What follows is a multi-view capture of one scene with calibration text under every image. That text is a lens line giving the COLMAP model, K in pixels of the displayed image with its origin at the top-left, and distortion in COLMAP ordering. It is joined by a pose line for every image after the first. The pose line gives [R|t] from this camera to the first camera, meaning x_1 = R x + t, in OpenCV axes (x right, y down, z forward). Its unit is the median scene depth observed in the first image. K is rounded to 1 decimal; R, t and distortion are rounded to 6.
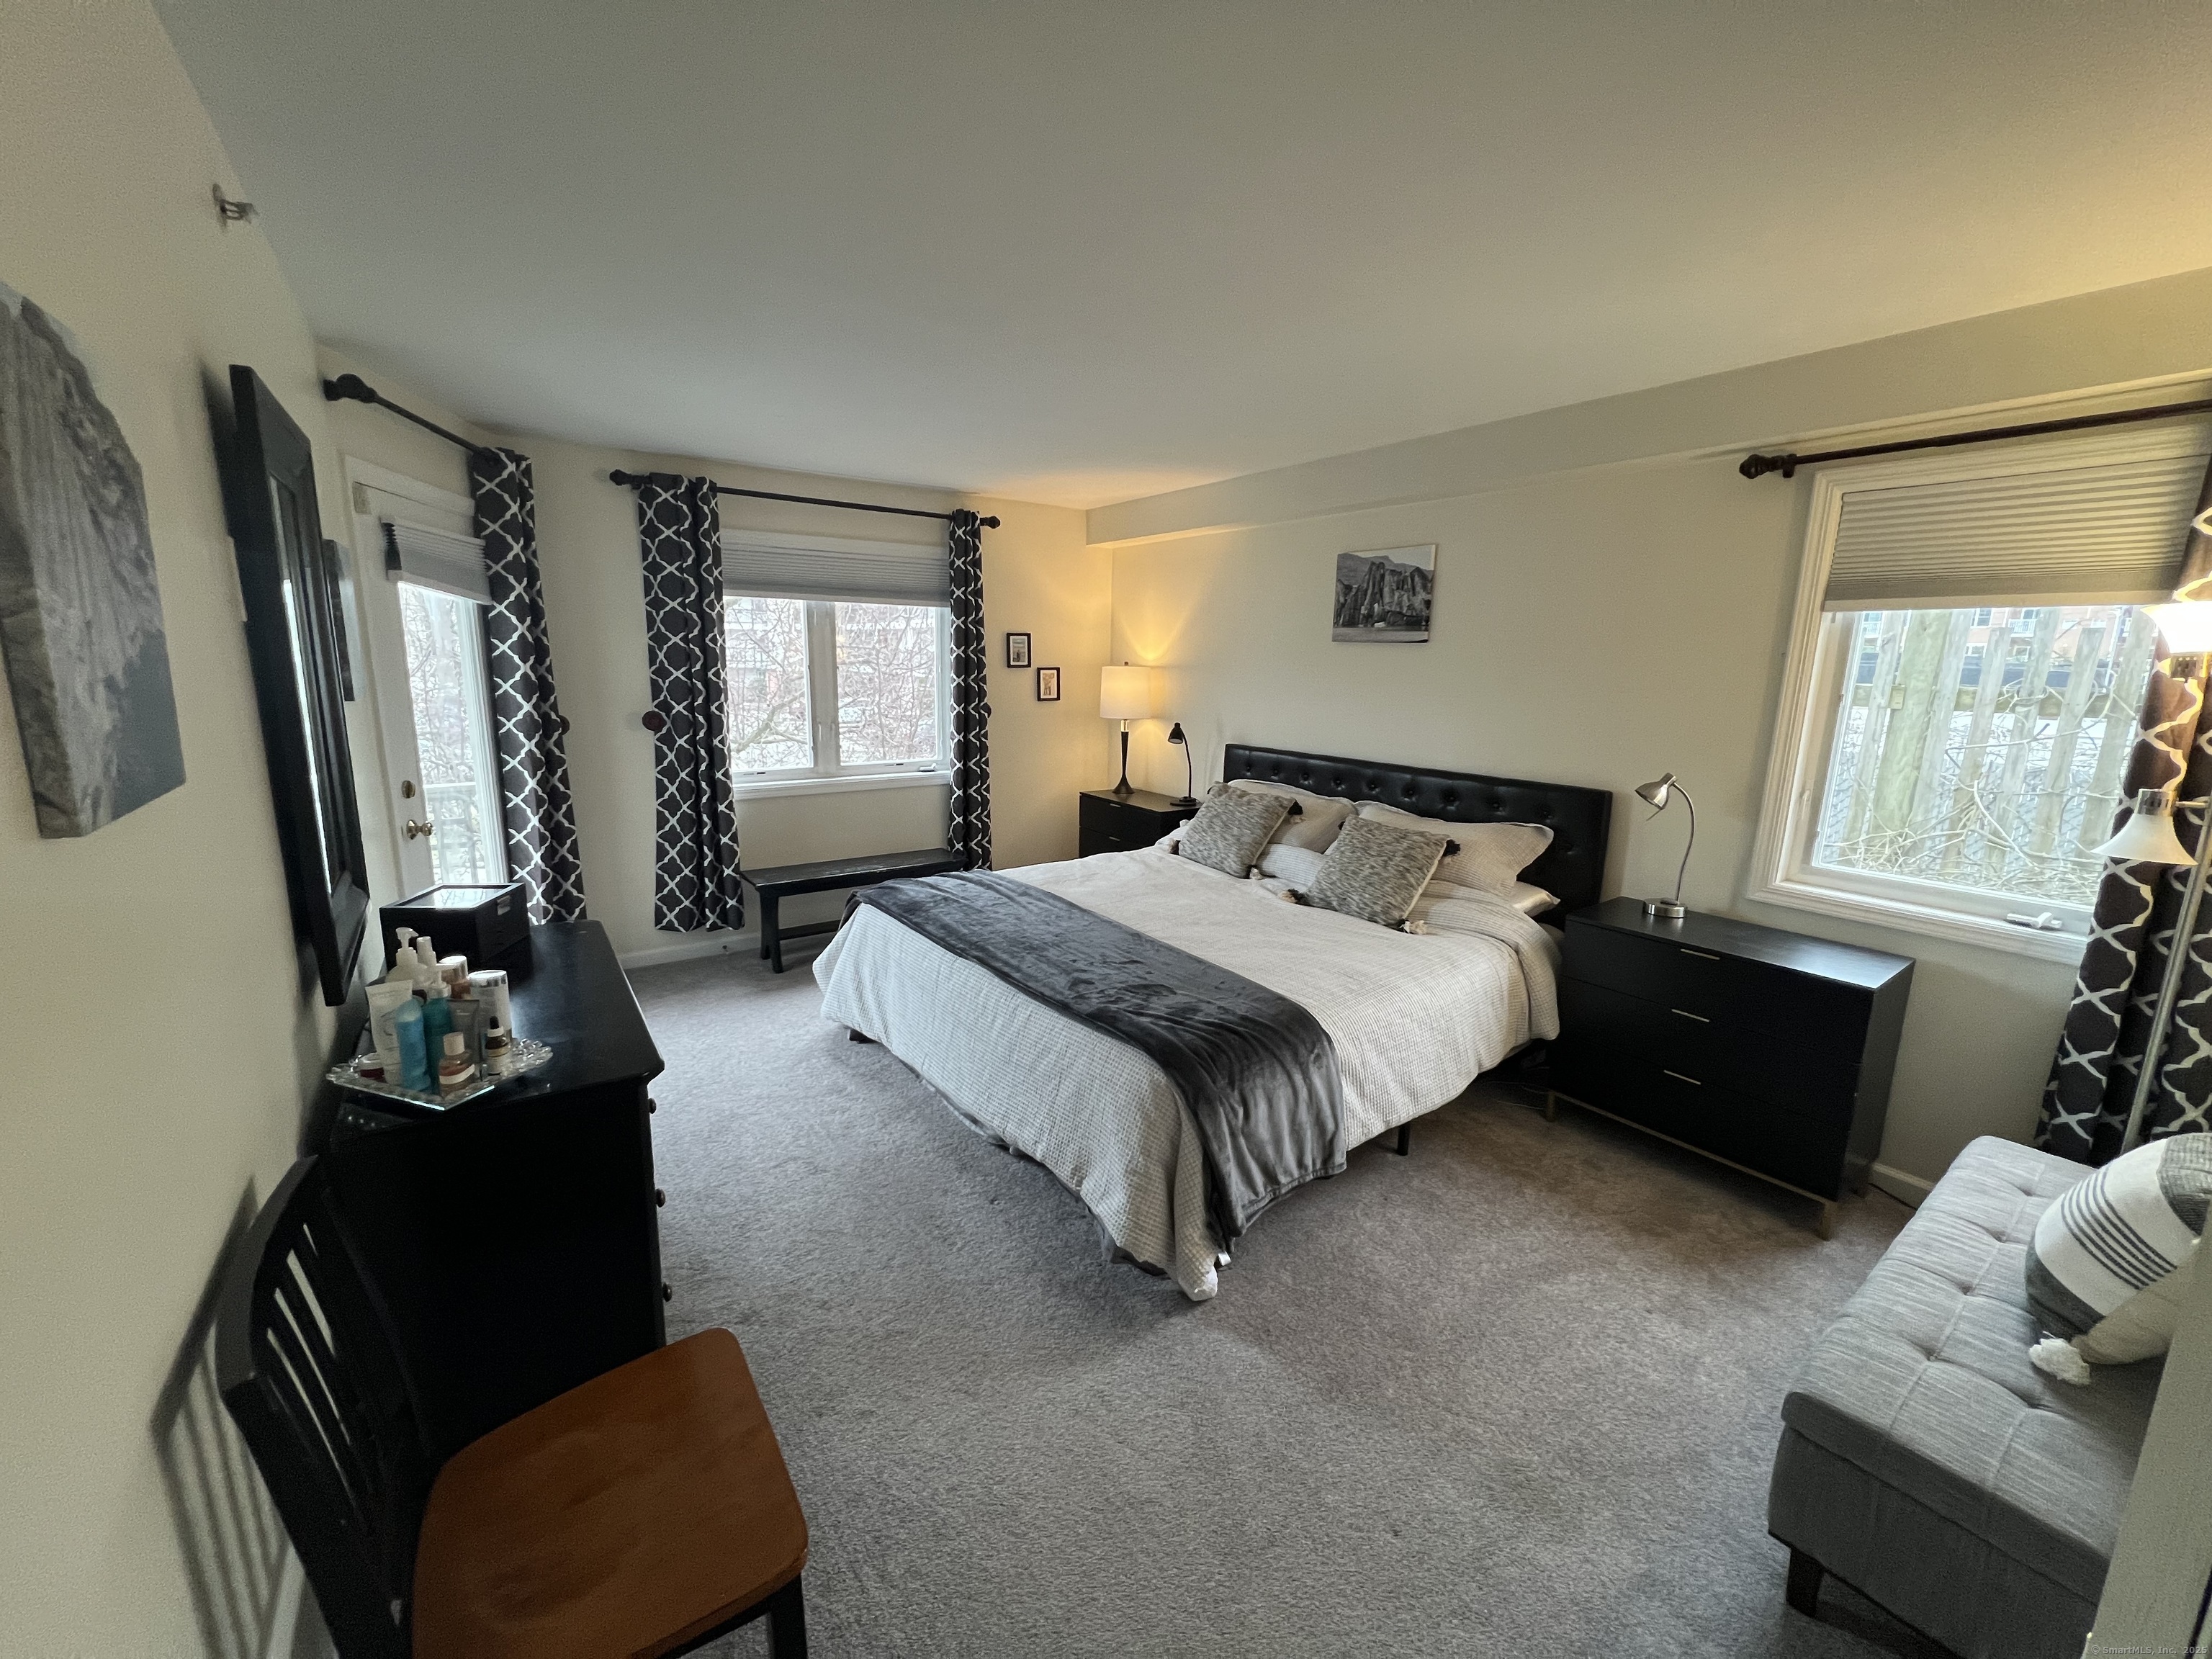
lens RADIAL K [[893.0, 0, 1103.0], [0, 893.0, 825.0], [0, 0, 1]] dist [-0.001373, -0.000071]
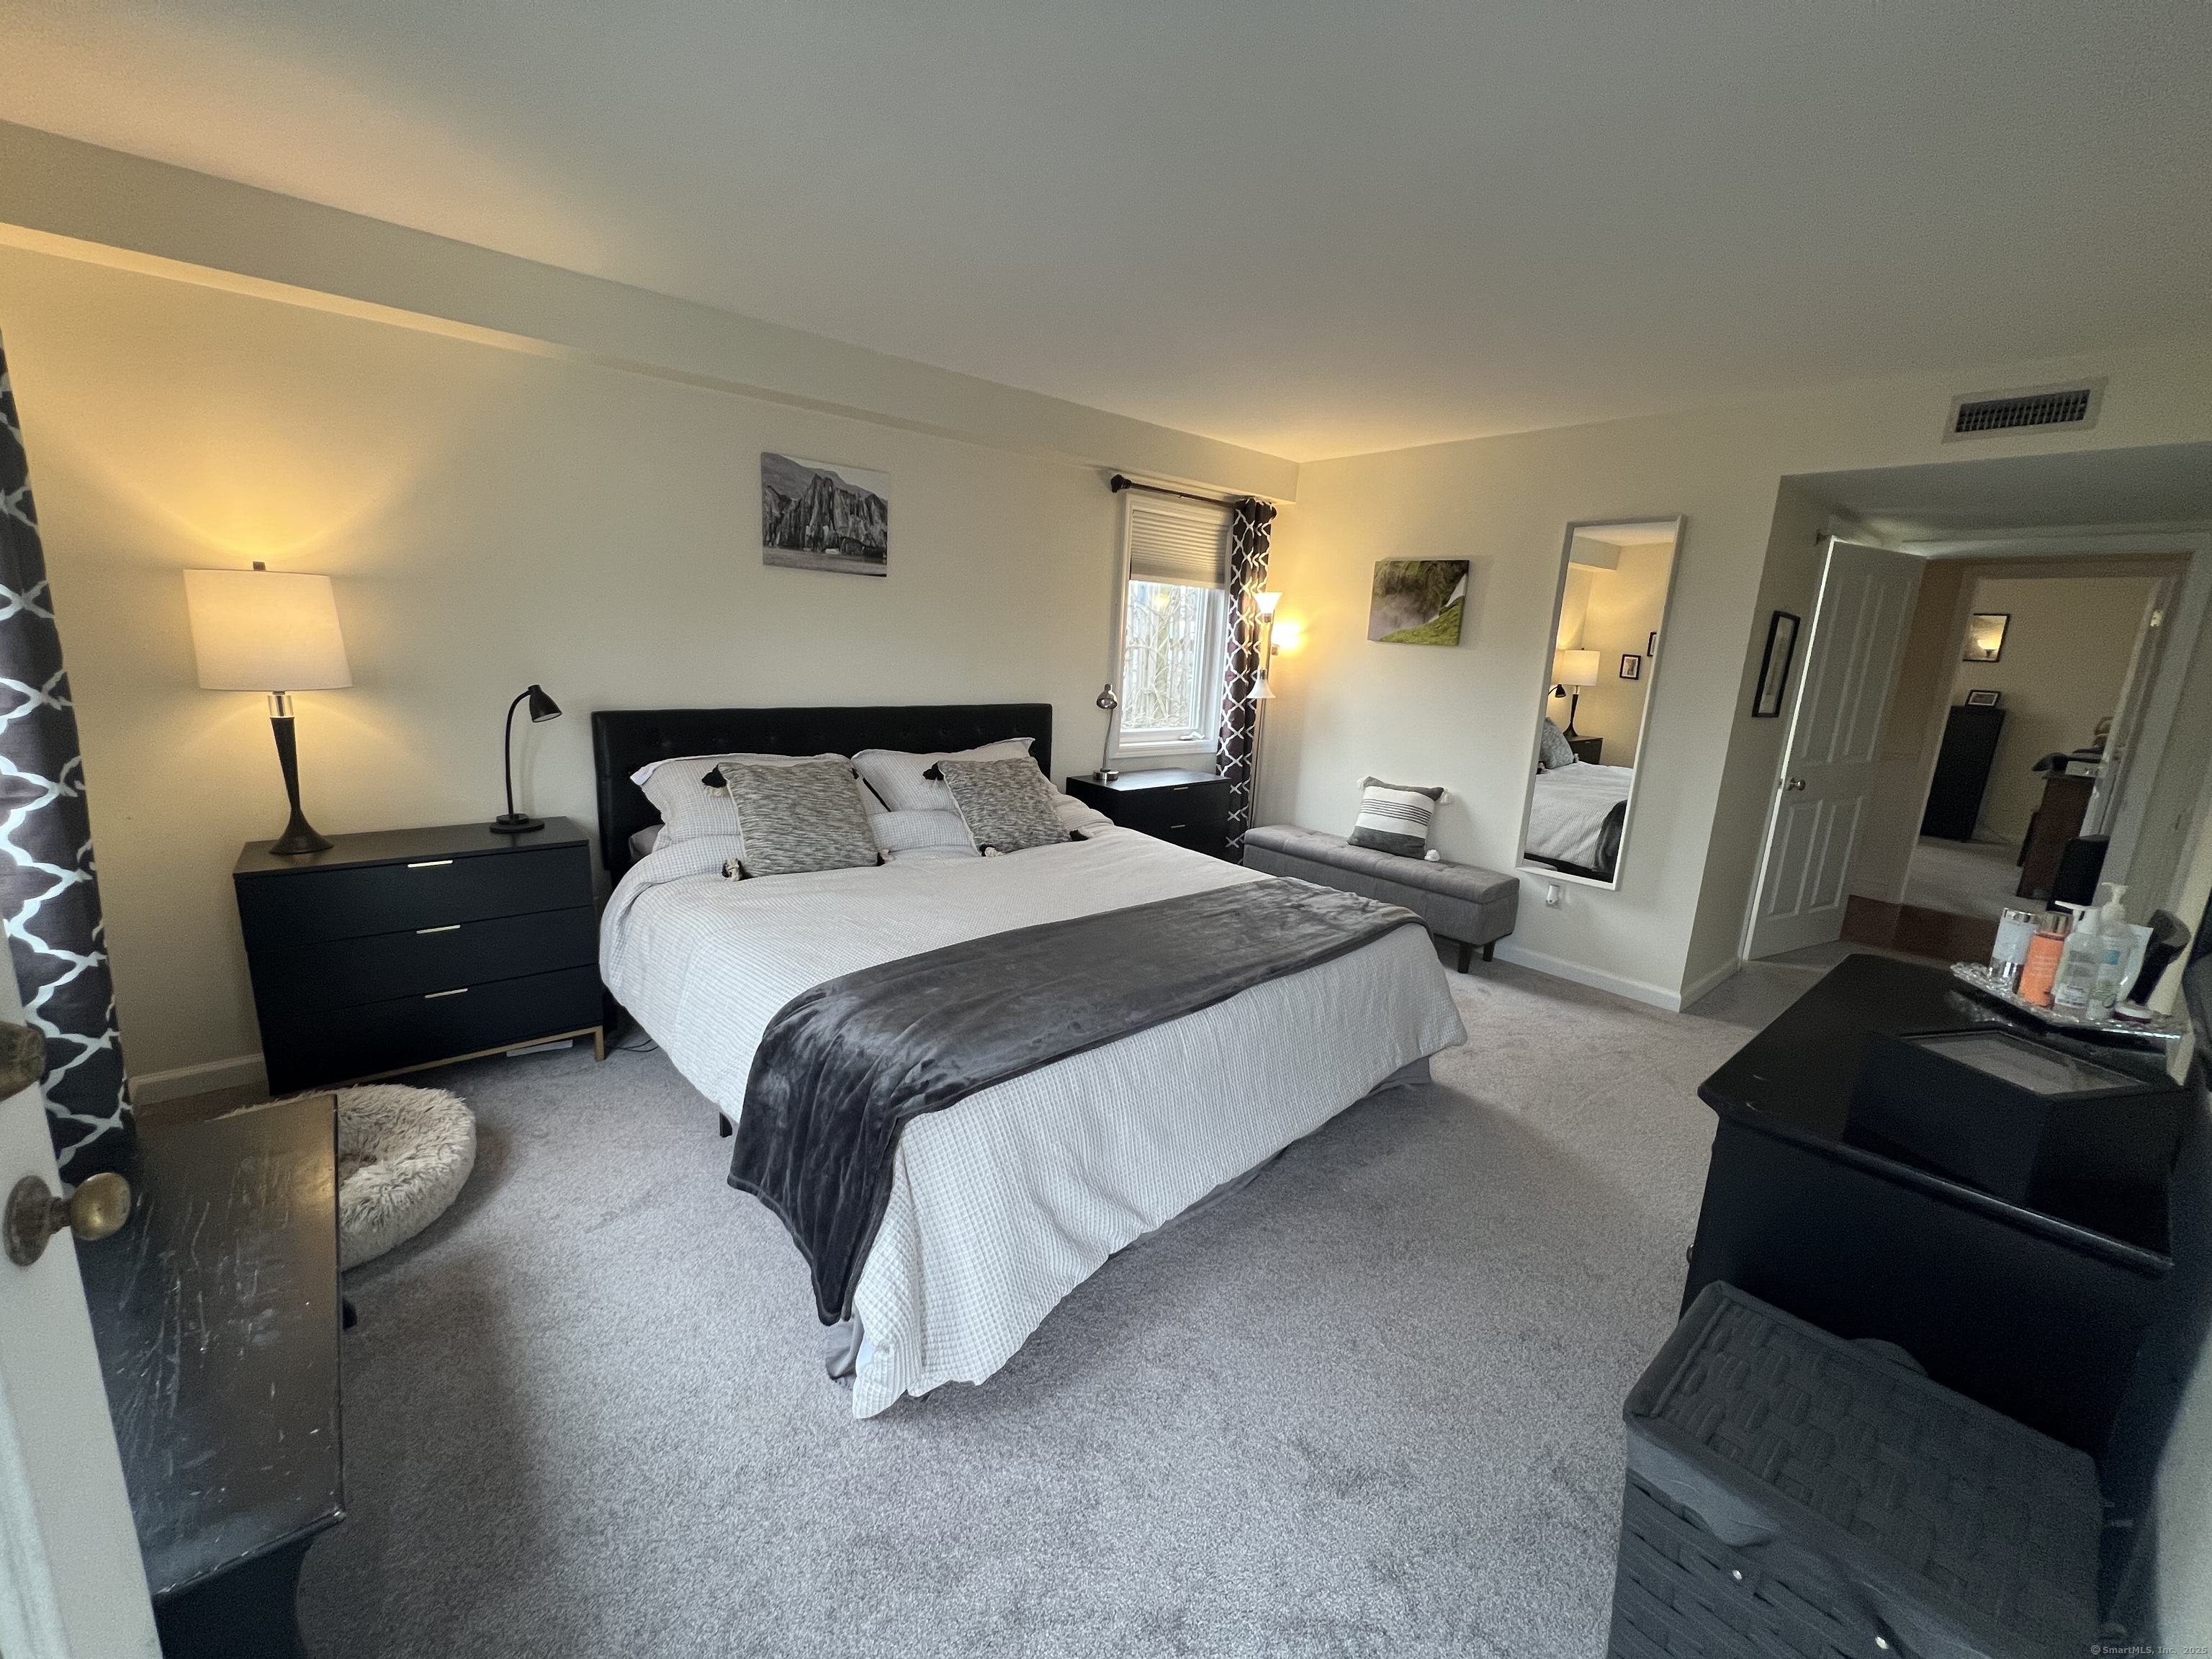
lens RADIAL K [[893.0, 0, 1101.4], [0, 893.0, 835.6], [0, 0, 1]] dist [-0.001373, -0.000071]
pose [[-0.093006, -0.219934, 0.971071, -0.990053], [0.151349, 0.960842, 0.232113, -0.188301], [-0.984095, 0.168558, -0.056077, 1.318026]]
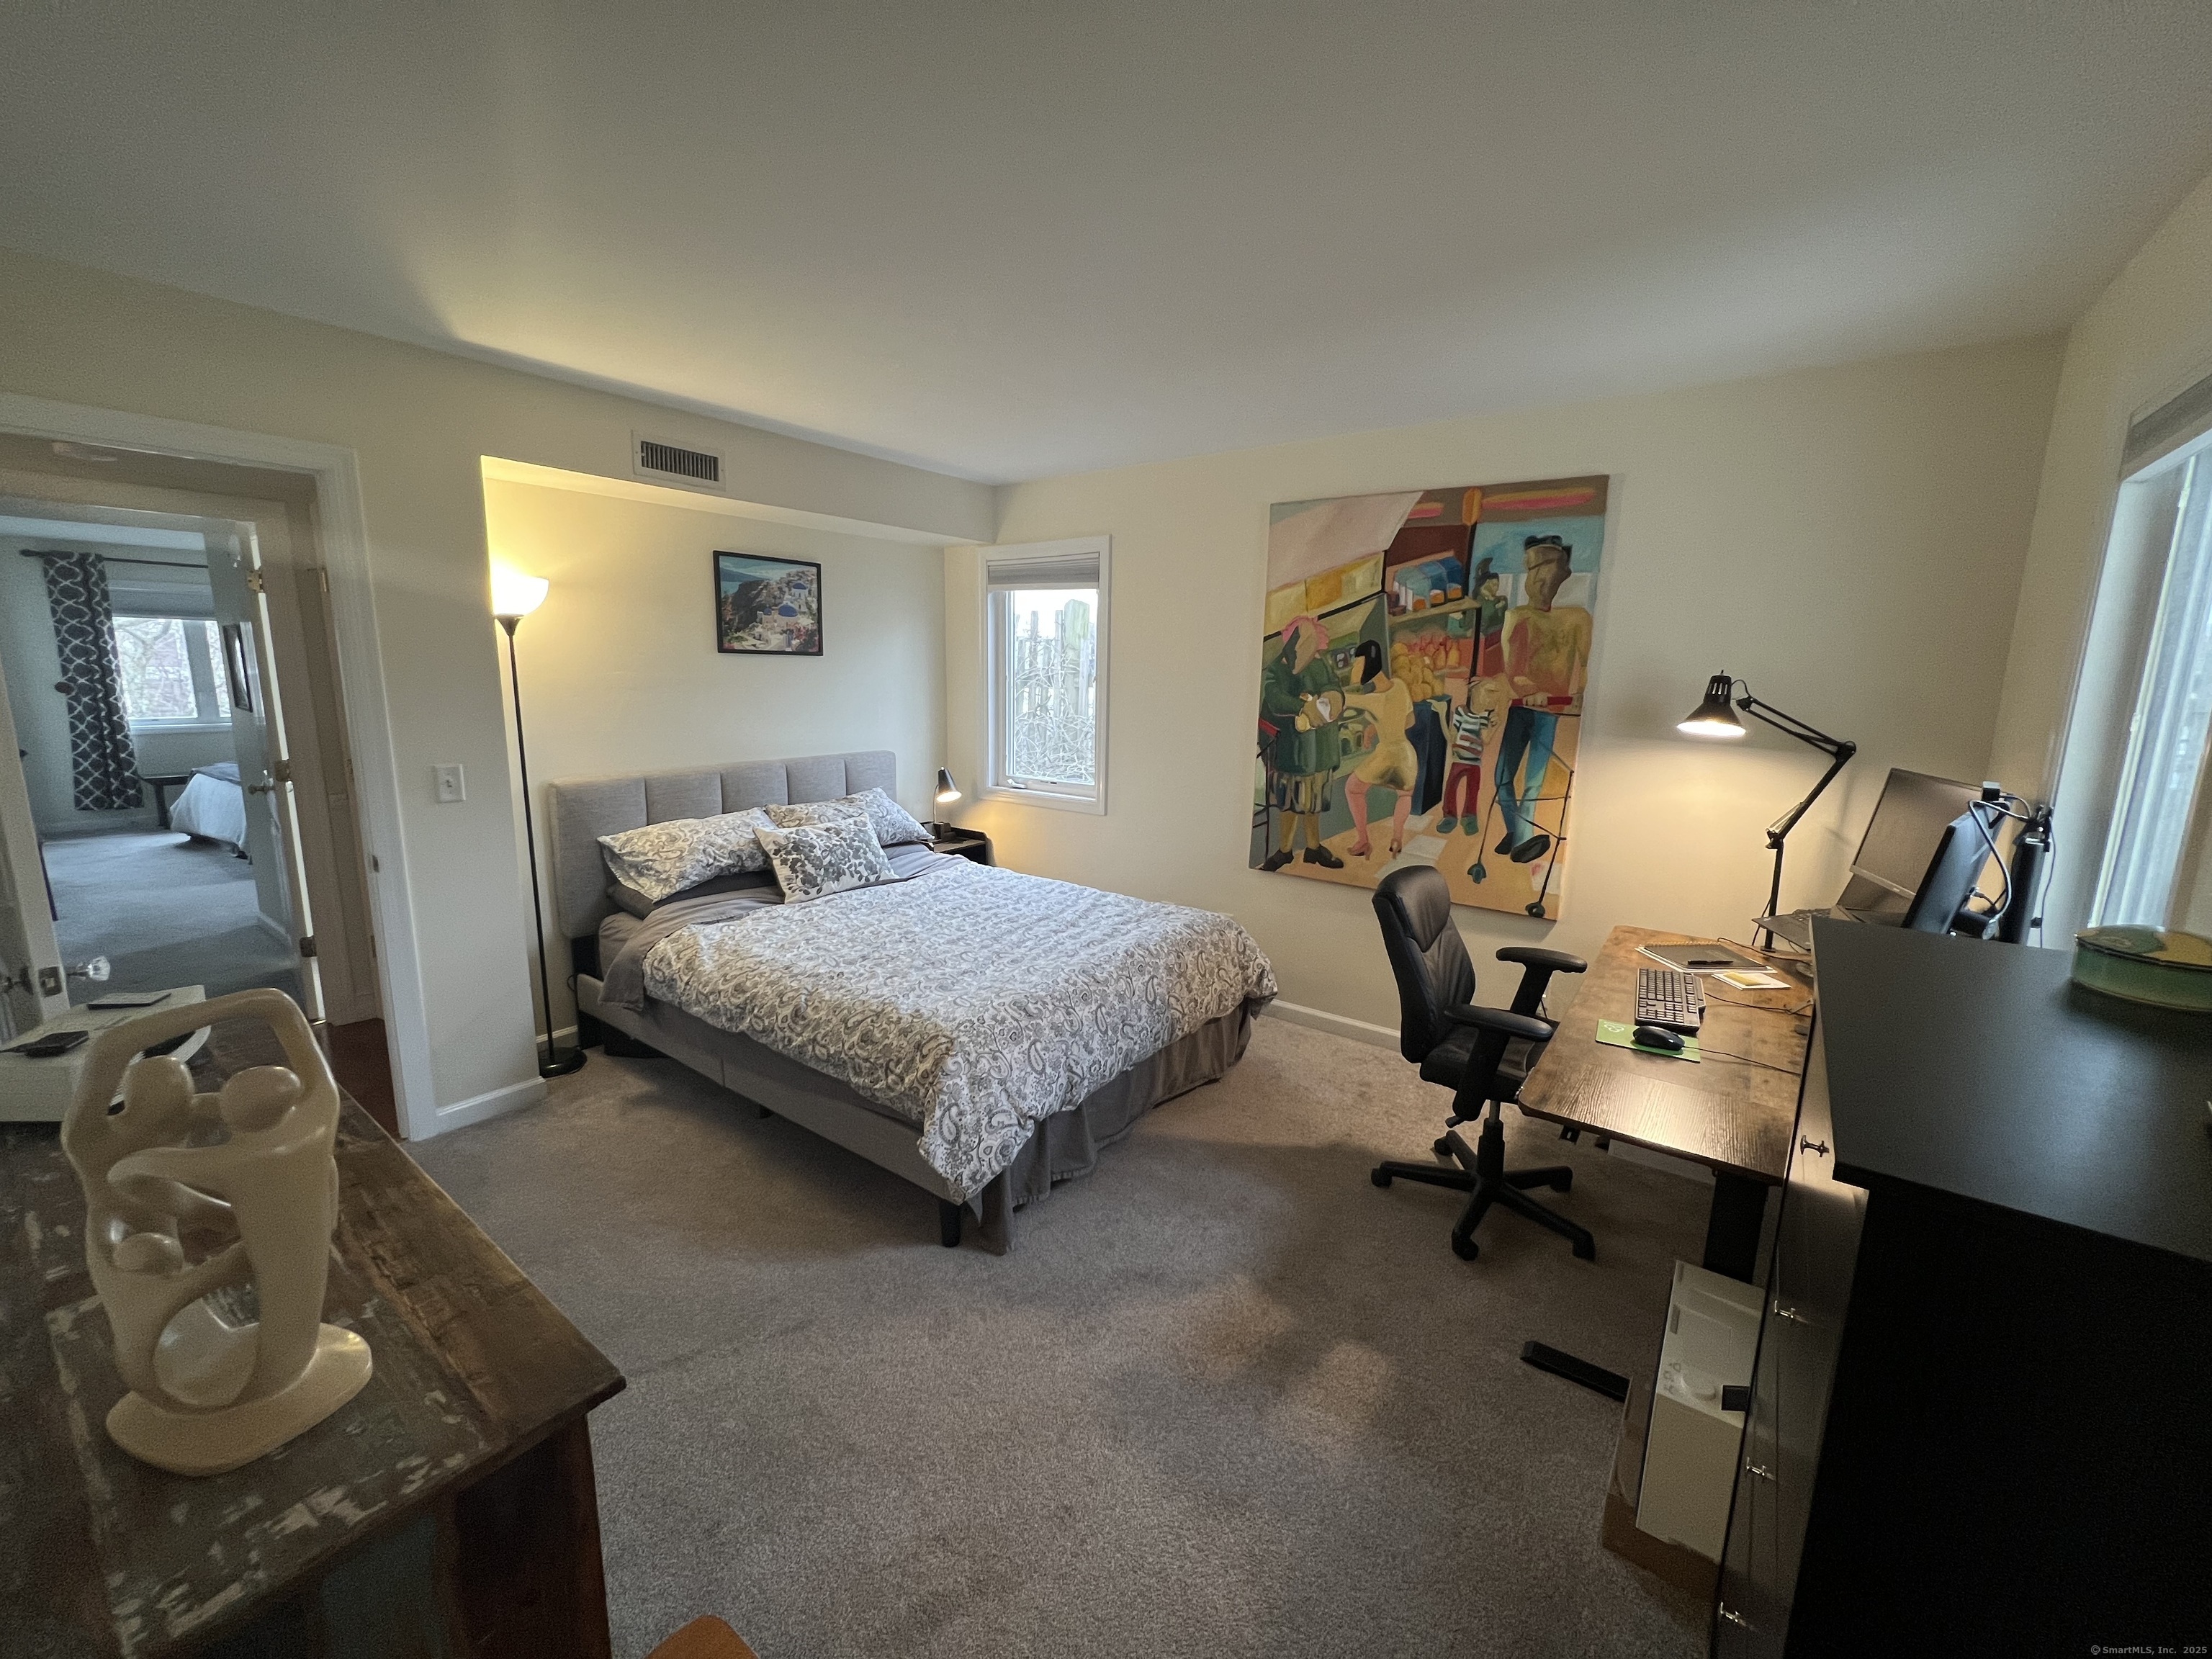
lens RADIAL K [[893.0, 0, 1105.5], [0, 893.0, 829.6], [0, 0, 1]] dist [-0.001373, -0.000071]
pose [[0.954050, -0.059372, 0.293705, 0.875340], [0.063970, 0.997933, -0.006065, 0.288379], [-0.292738, 0.024575, 0.955877, -1.210517]]
